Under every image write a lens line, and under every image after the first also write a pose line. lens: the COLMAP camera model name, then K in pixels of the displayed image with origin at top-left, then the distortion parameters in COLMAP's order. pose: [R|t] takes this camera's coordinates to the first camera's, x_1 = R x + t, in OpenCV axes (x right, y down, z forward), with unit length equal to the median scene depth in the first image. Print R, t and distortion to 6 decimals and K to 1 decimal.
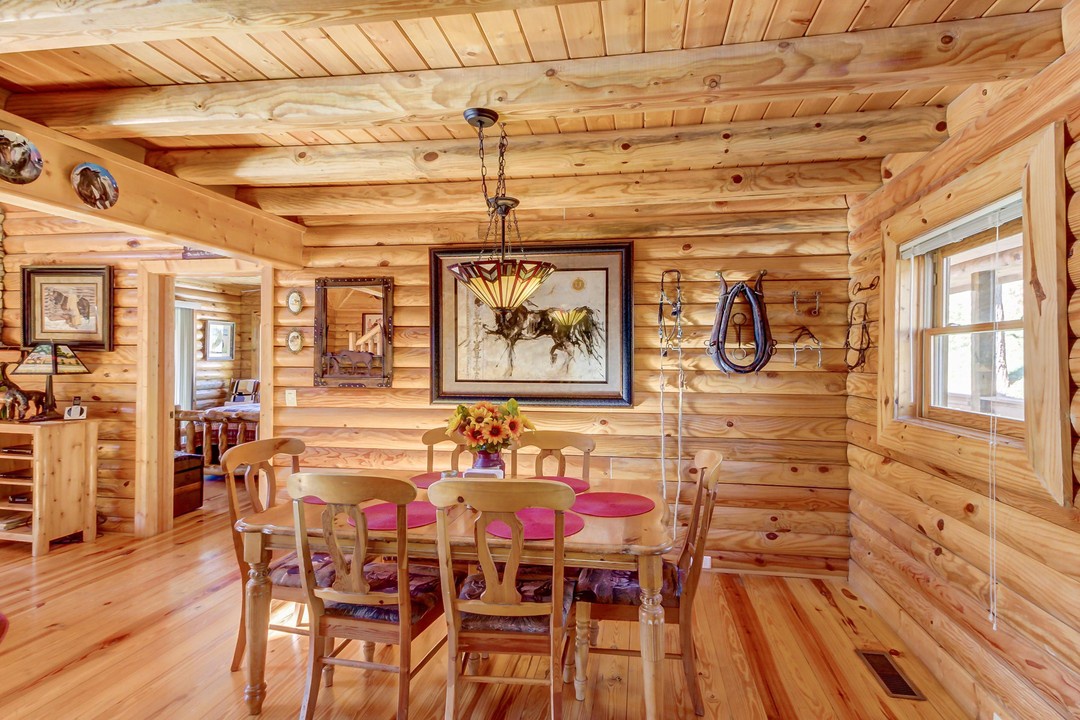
lens RADIAL K [[504.8, 0, 540.4], [0, 504.8, 353.0], [0, 0, 1]] dist [0.019785, 0.000152]
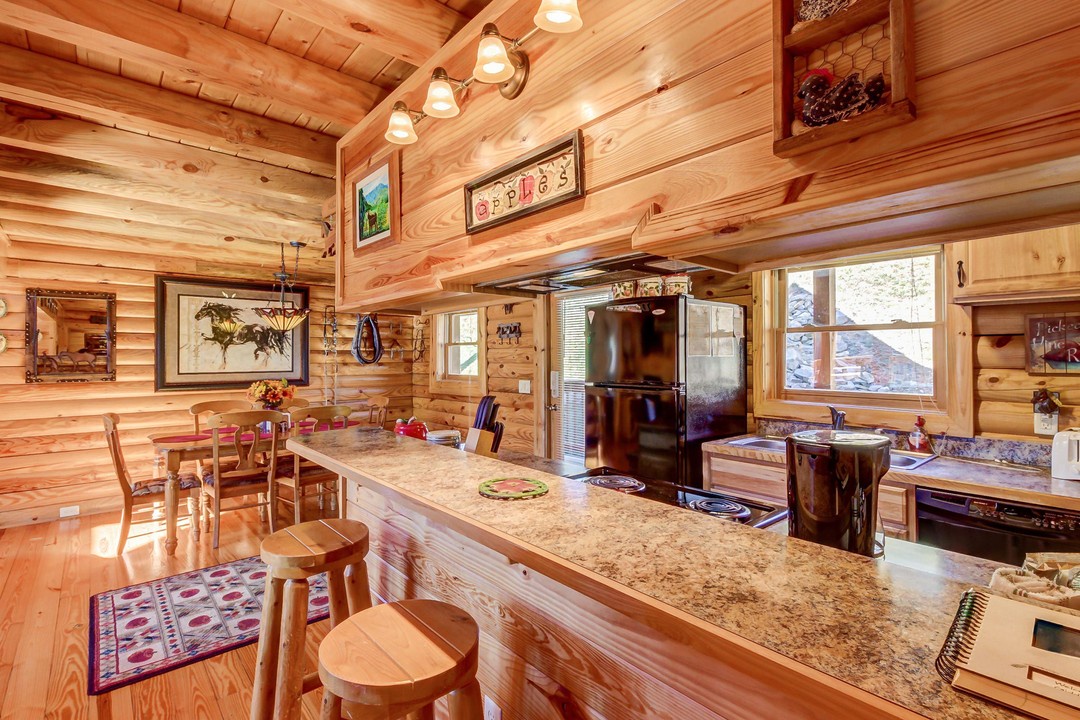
lens RADIAL K [[504.8, 0, 540.9], [0, 504.8, 355.3], [0, 0, 1]] dist [0.019785, 0.000152]
pose [[0.608553, -0.006257, 0.793489, -0.674203], [0.000730, 0.999973, 0.007325, -0.004606], [-0.793513, -0.003878, 0.608541, -0.629539]]
